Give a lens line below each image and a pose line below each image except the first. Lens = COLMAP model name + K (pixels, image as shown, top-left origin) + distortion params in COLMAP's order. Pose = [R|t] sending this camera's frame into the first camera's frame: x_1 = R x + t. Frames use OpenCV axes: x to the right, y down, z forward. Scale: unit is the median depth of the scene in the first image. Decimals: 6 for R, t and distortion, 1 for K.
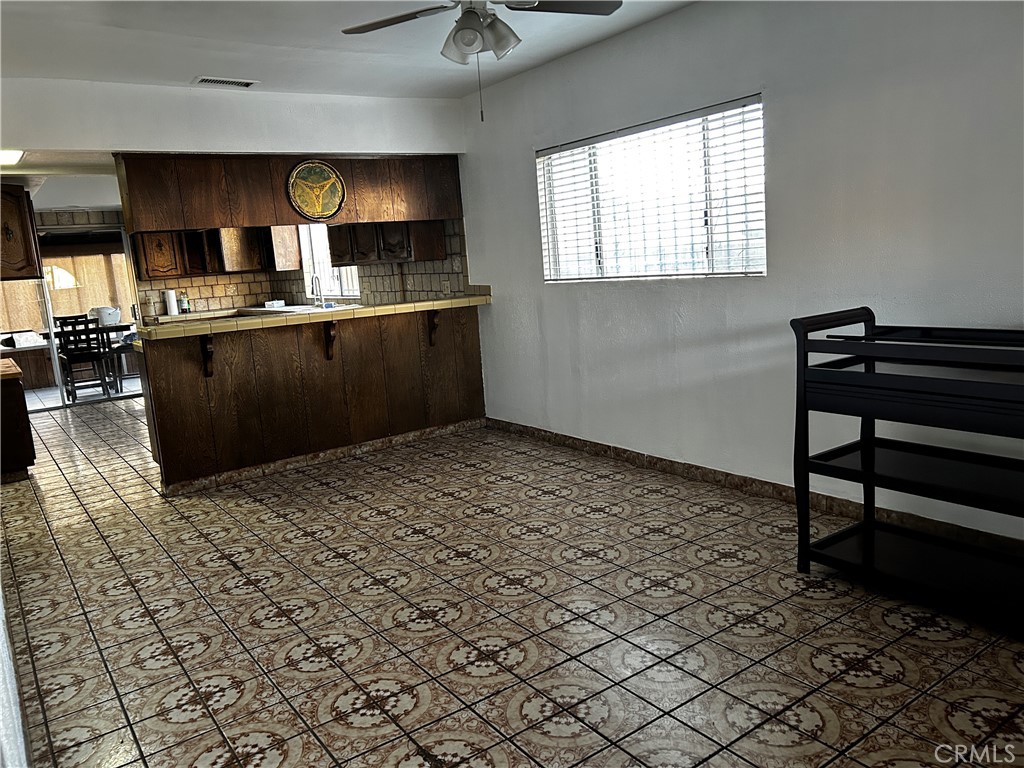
lens RADIAL K [[775.7, 0, 534.7], [0, 775.7, 383.9], [0, 0, 1]] dist [0.002578, 0.006069]
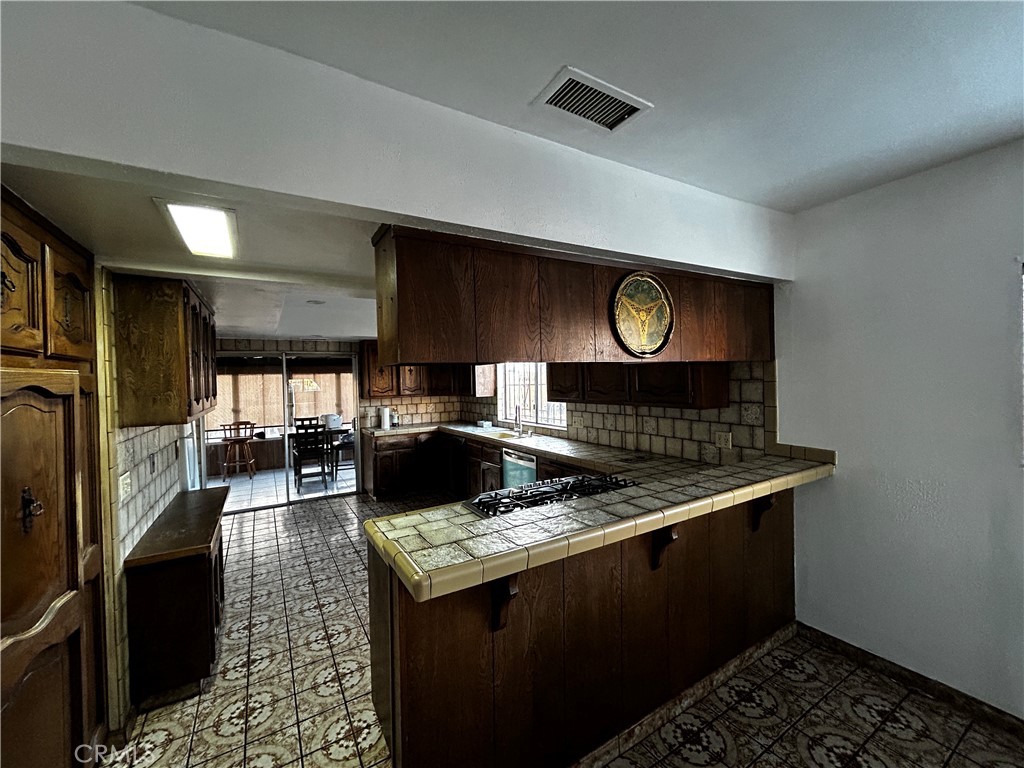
lens RADIAL K [[412.1, 0, 512.0], [0, 412.1, 384.0], [0, 0, 1]] dist [0.012899, -0.004248]
pose [[0.994469, 0.047739, -0.093551, -0.216028], [-0.061064, 0.987517, -0.145194, -0.076104], [0.085451, 0.150103, 0.984971, 0.380887]]
